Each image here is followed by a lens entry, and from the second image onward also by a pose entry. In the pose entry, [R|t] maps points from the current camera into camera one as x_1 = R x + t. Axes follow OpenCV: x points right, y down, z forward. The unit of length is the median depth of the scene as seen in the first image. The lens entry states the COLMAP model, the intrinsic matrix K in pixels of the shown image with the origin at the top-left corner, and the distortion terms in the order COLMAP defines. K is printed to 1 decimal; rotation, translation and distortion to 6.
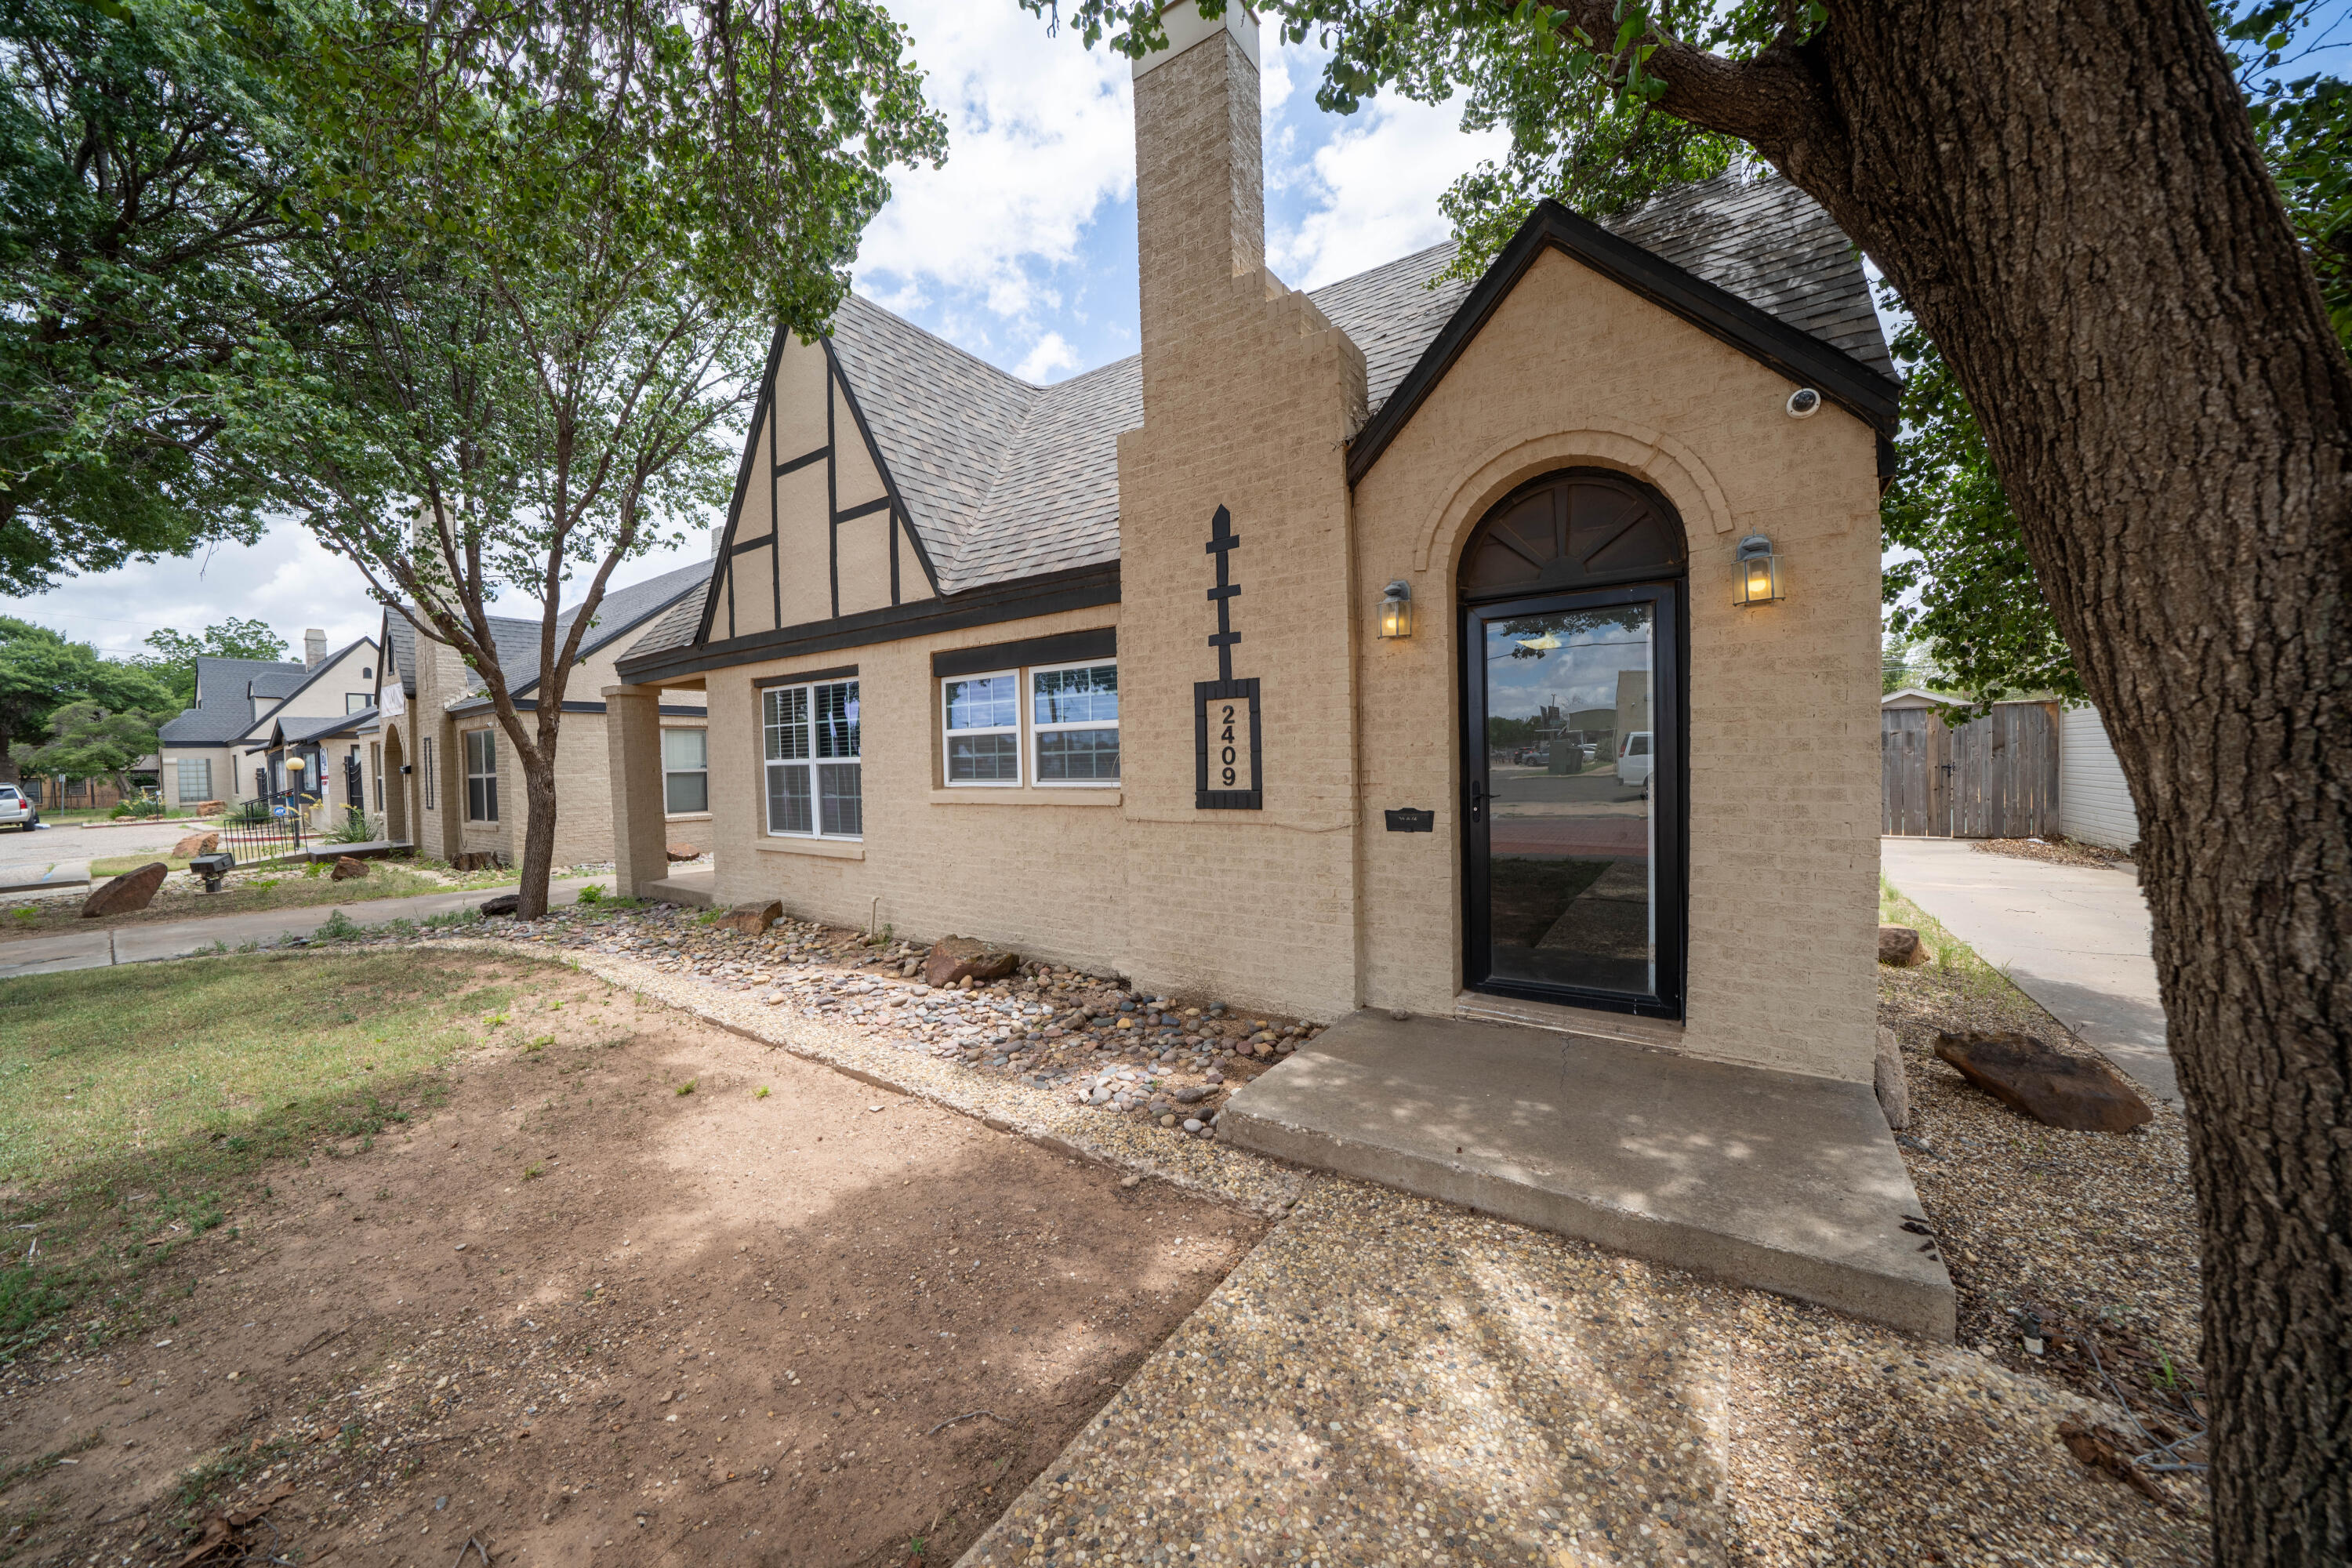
lens RADIAL K [[834.7, 0, 1160.2], [0, 834.7, 784.5], [0, 0, 1]] dist [-0.022354, 0.000120]
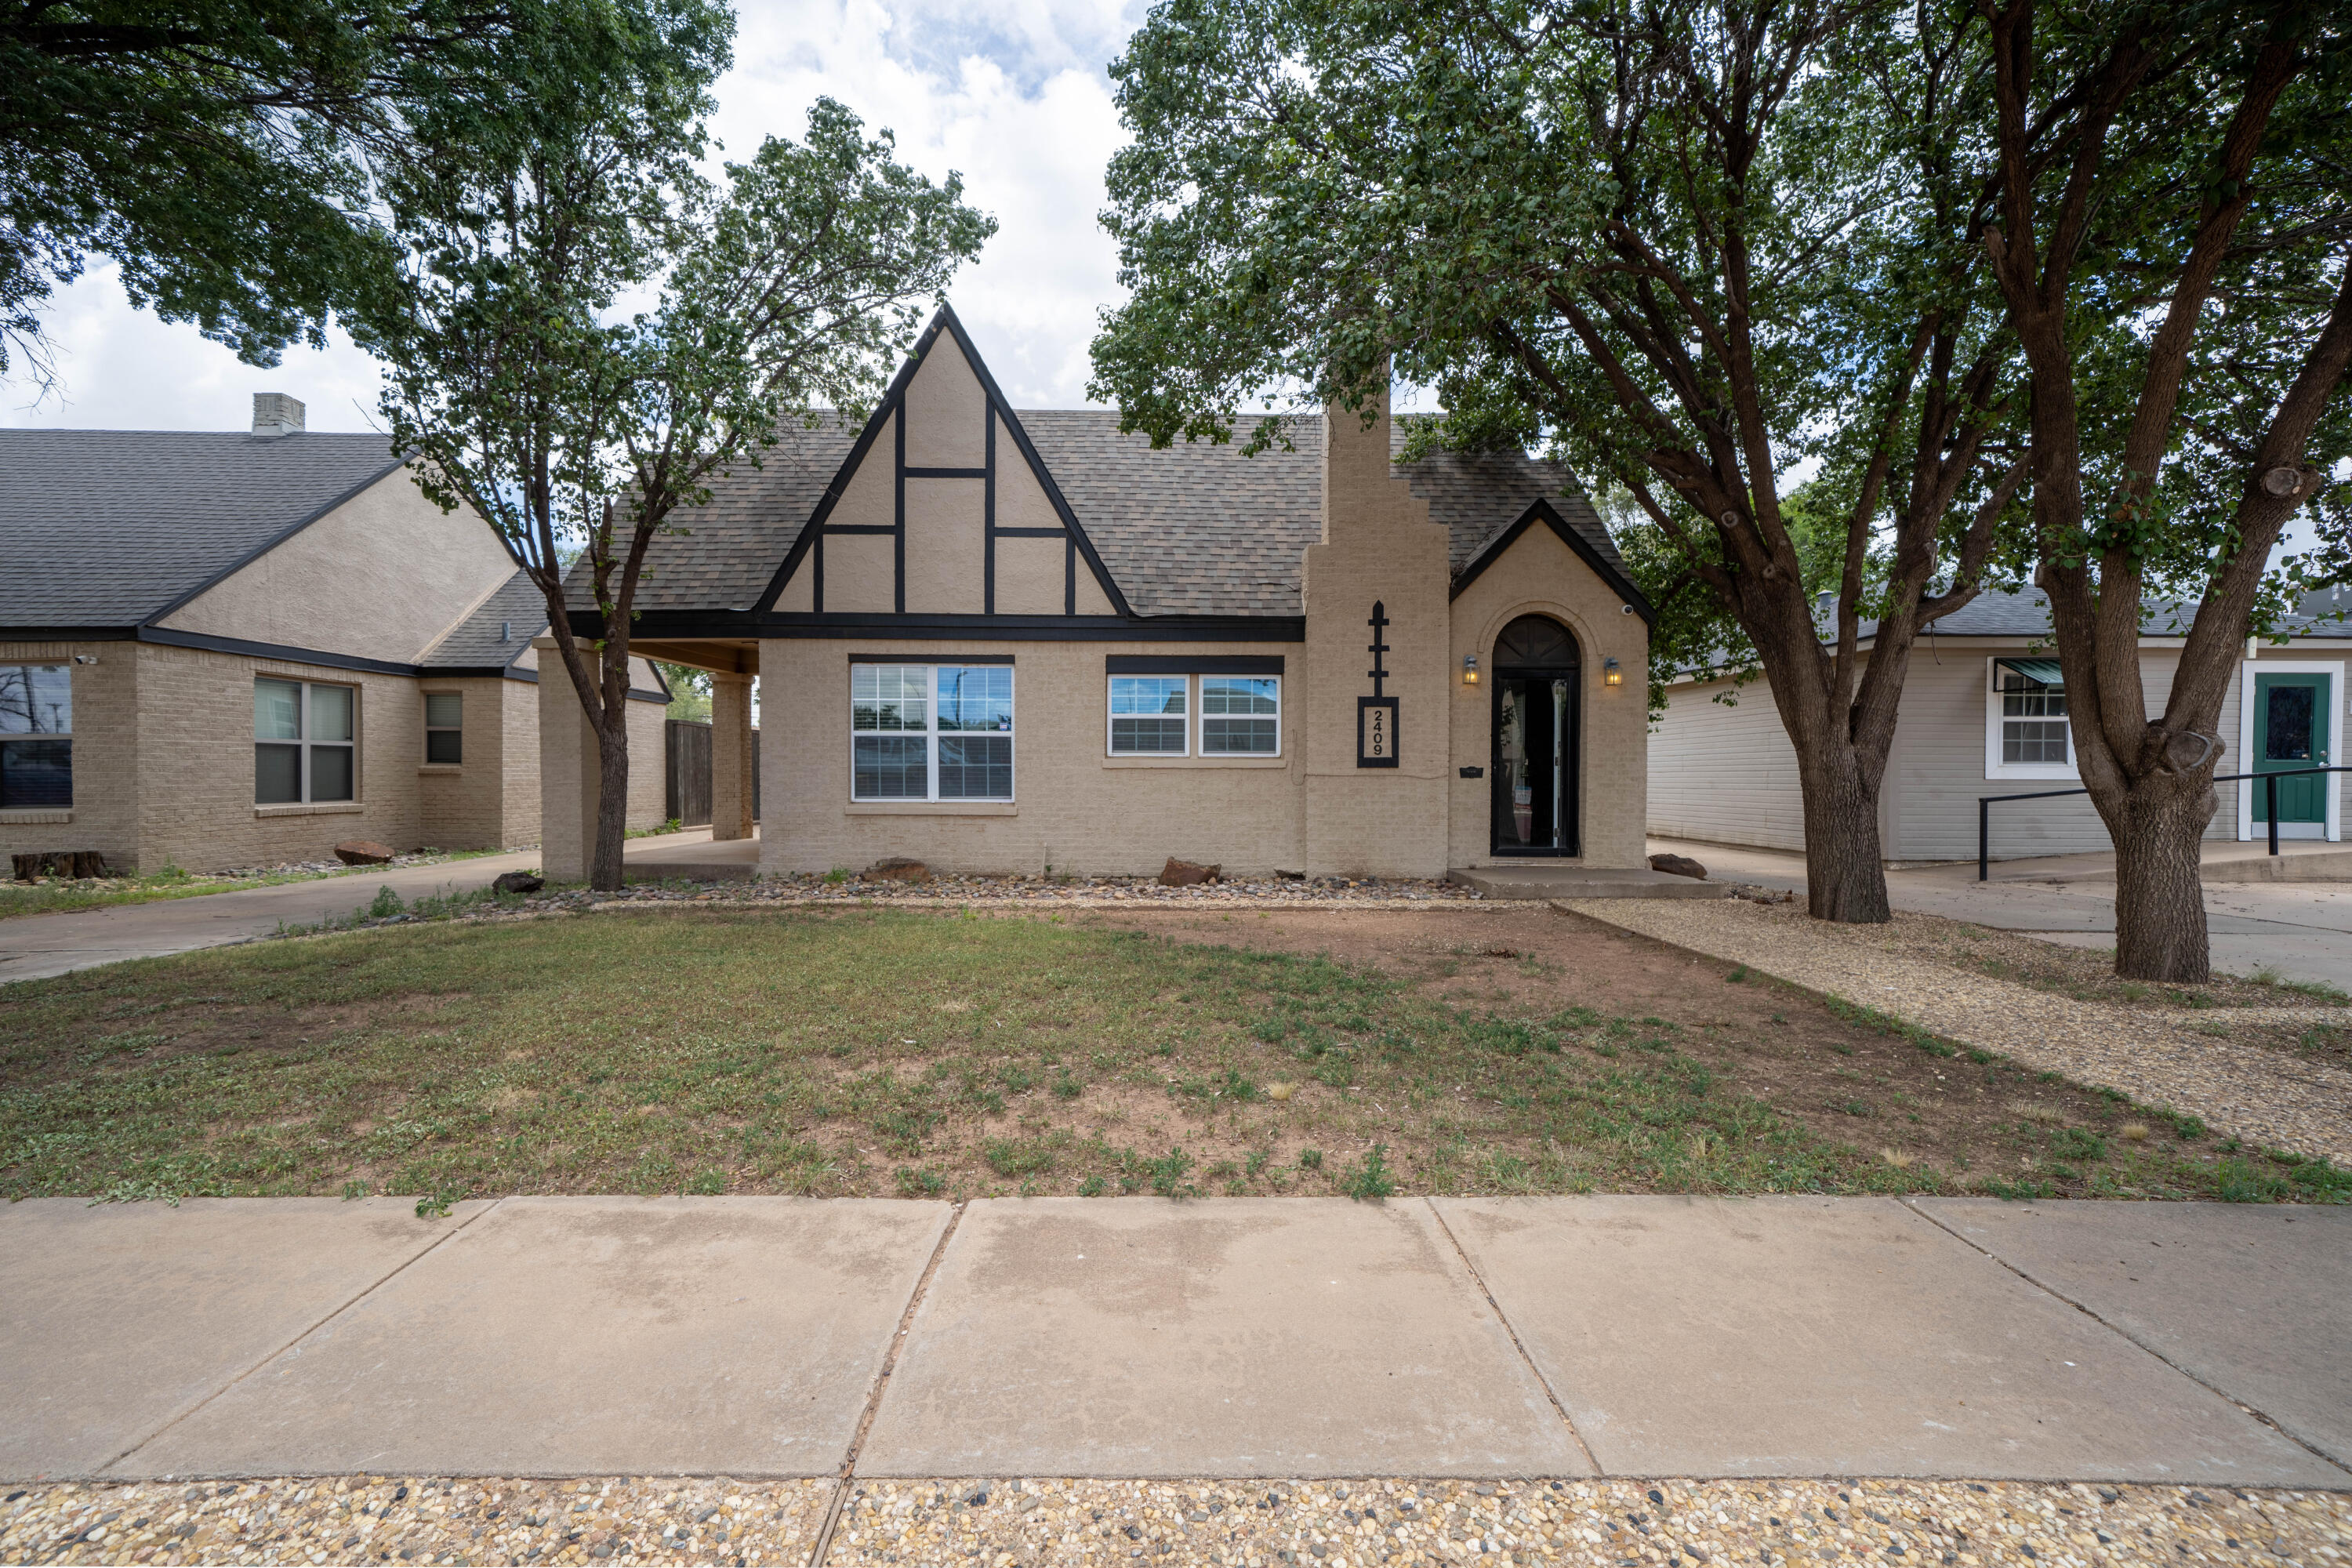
lens RADIAL K [[1064.8, 0, 1186.3], [0, 1064.8, 801.3], [0, 0, 1]] dist [0.007025, -0.000026]
pose [[0.798836, 0.008523, 0.601489, -1.312142], [-0.003447, 0.999948, -0.009590, 0.100911], [-0.601540, 0.005587, 0.798823, -0.479714]]
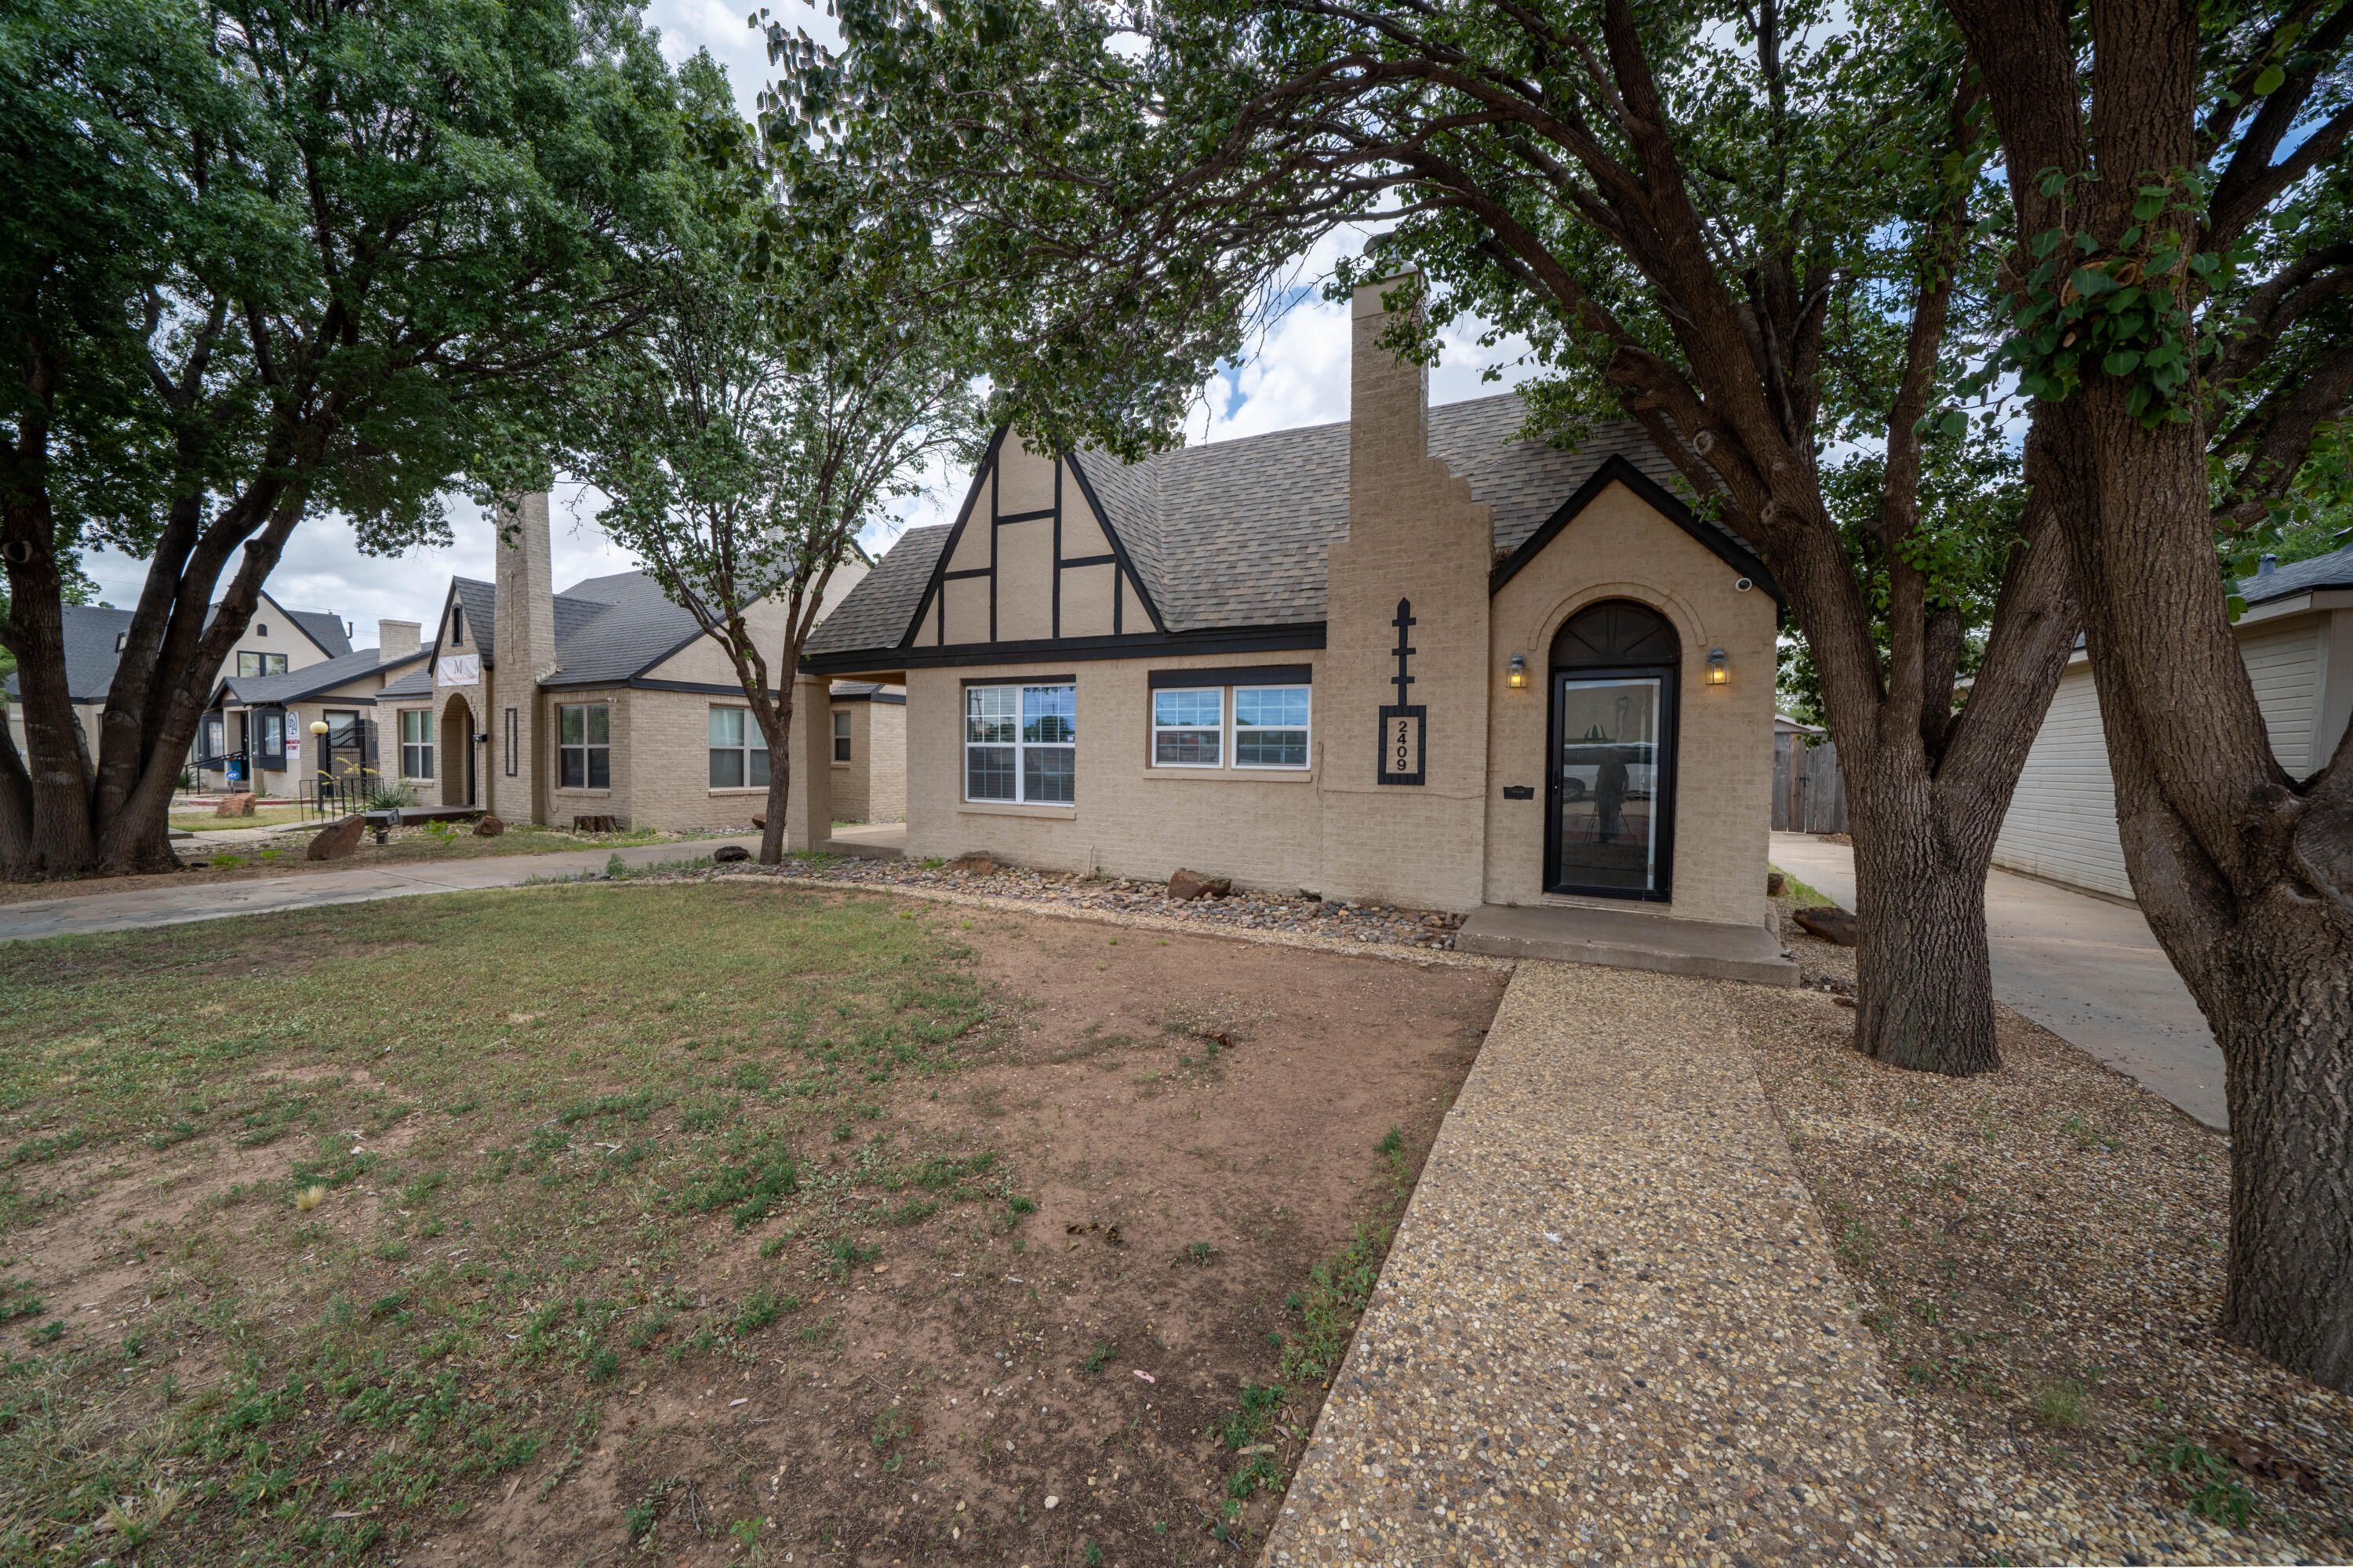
lens RADIAL K [[879.8, 0, 1151.0], [0, 879.8, 787.2], [0, 0, 1]] dist [-0.019637, -0.000008]
pose [[0.992870, 0.028901, 0.115646, -0.477952], [-0.029938, 0.999526, 0.007241, 0.029089], [-0.115382, -0.010652, 0.993264, -0.513485]]
